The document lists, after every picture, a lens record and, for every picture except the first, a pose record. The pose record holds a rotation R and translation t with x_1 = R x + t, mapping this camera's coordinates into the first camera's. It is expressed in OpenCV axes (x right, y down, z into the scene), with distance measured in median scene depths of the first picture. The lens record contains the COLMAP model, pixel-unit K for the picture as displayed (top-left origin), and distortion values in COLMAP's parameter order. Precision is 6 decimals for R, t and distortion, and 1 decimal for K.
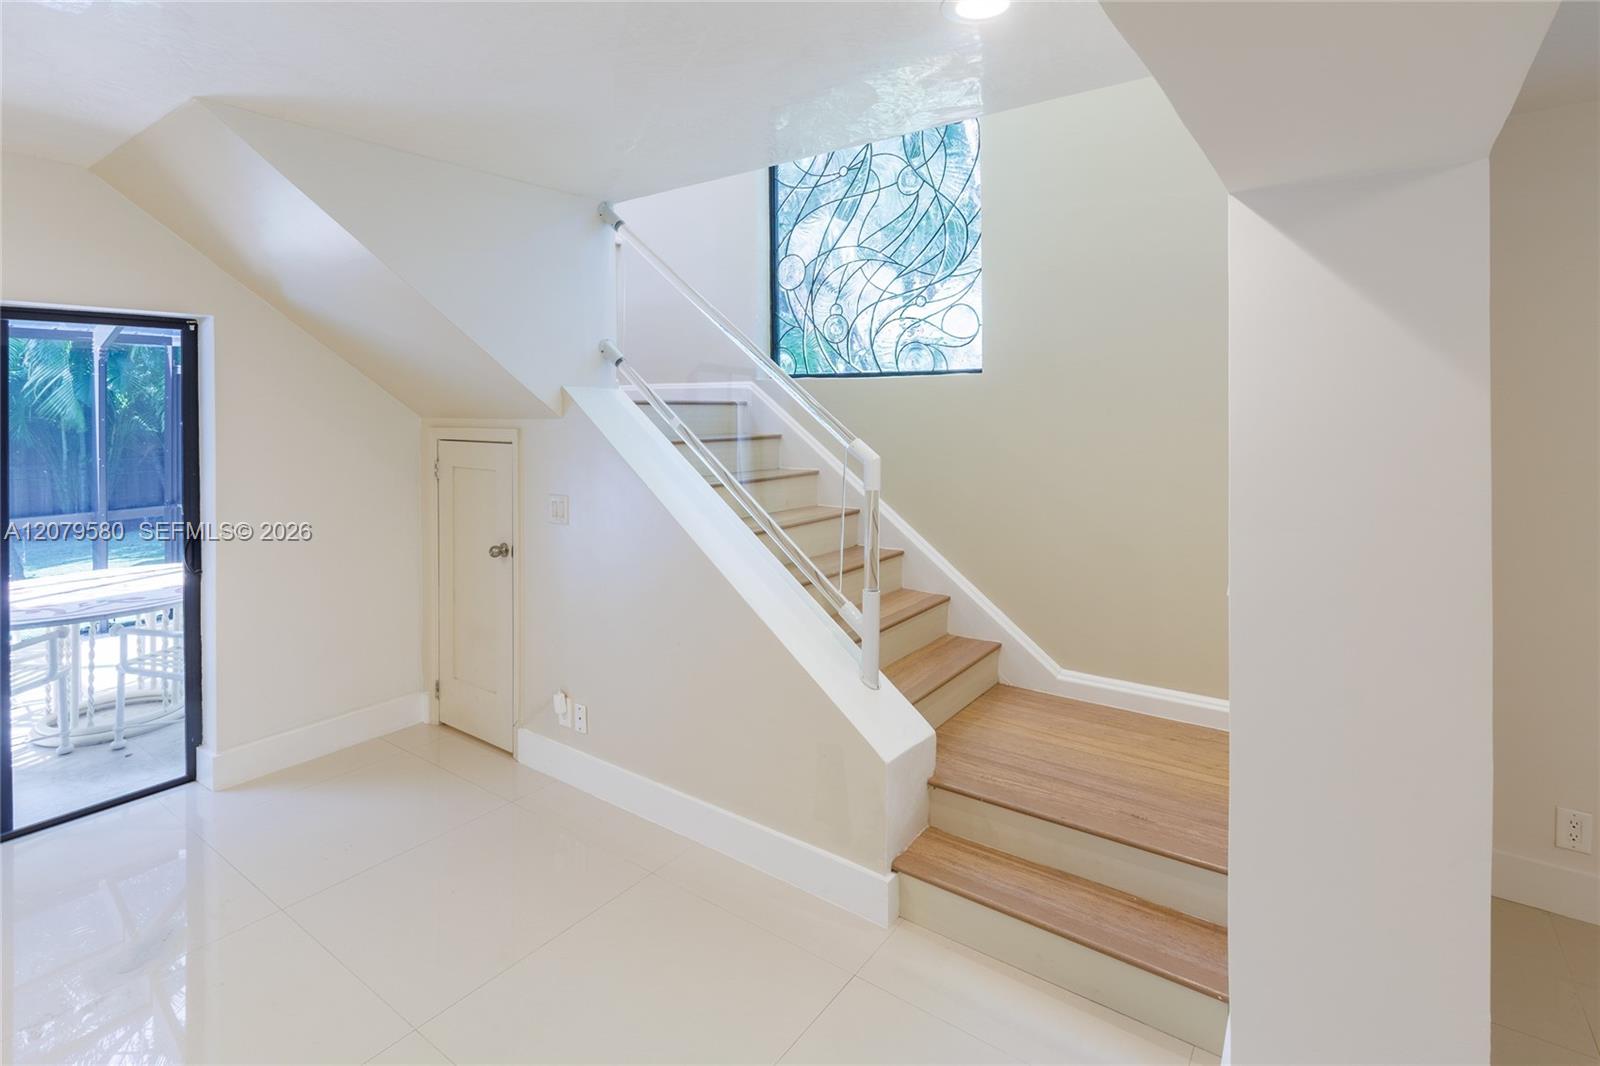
lens RADIAL K [[782.4, 0, 802.5], [0, 782.4, 423.2], [0, 0, 1]] dist [0.010330, 0.000167]
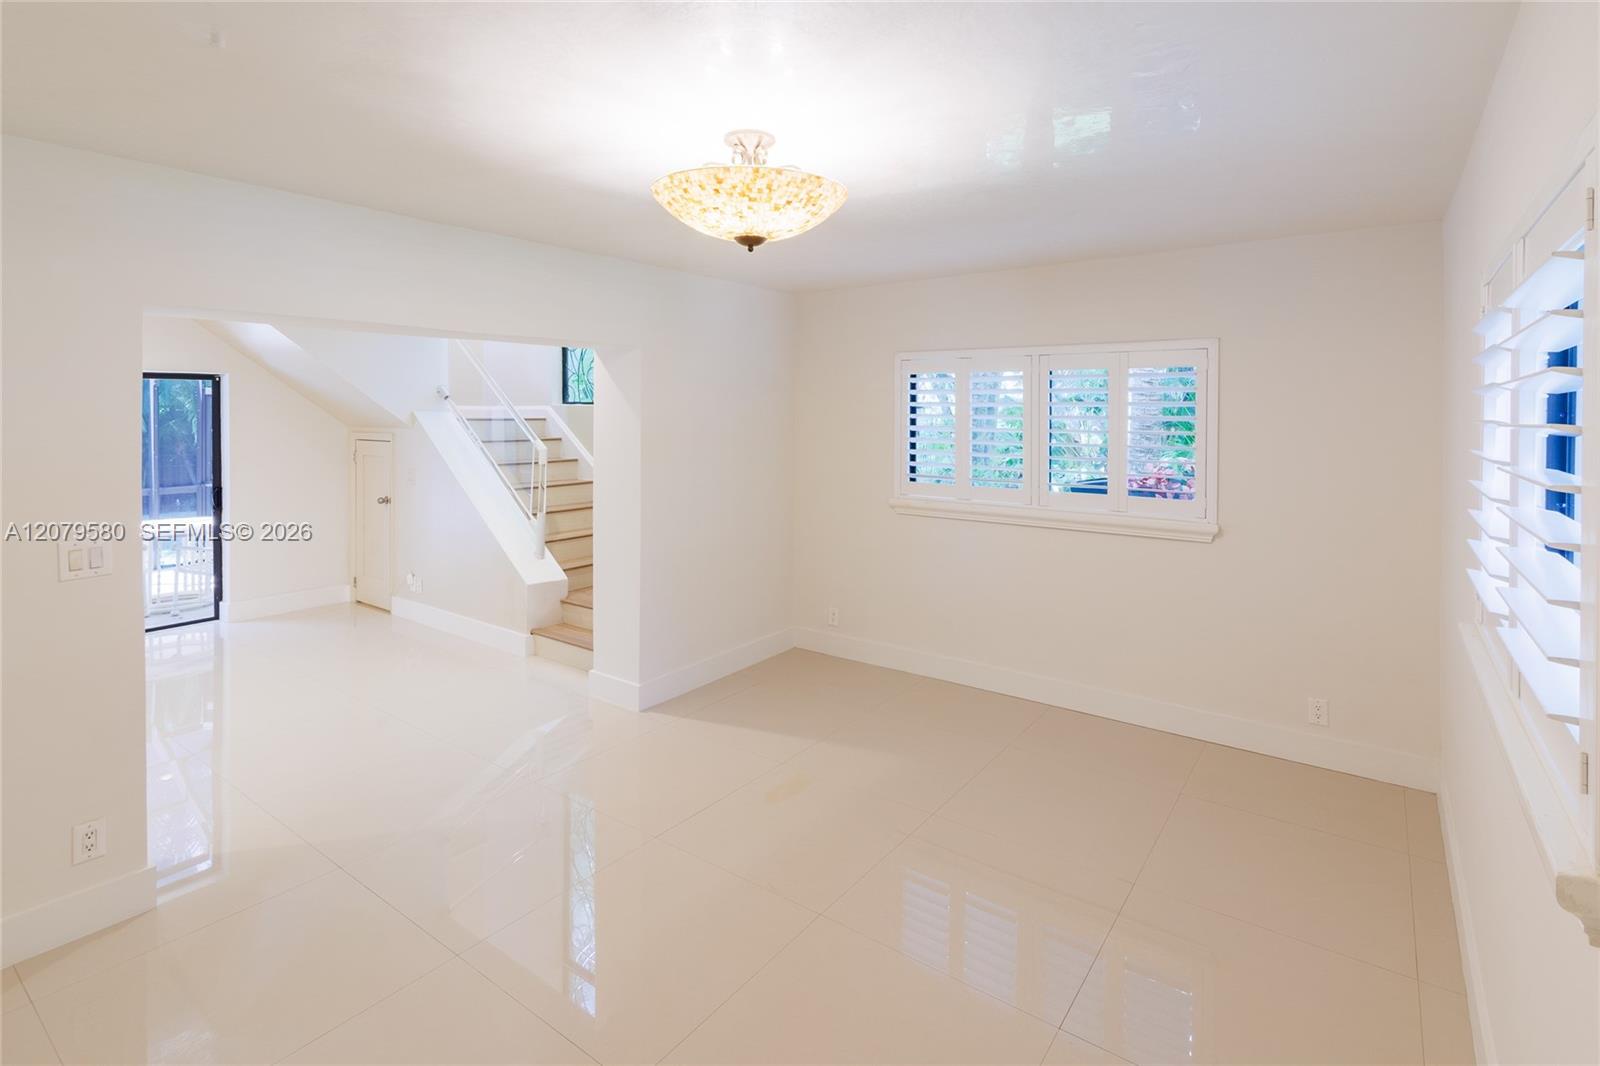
lens RADIAL K [[771.9, 0, 810.2], [0, 771.9, 432.3], [0, 0, 1]] dist [0.001714, -0.000600]
pose [[0.999979, 0.006114, -0.002063, 0.628955], [-0.006106, 0.999974, 0.003740, -0.009015], [0.002085, -0.003728, 0.999991, -0.820426]]
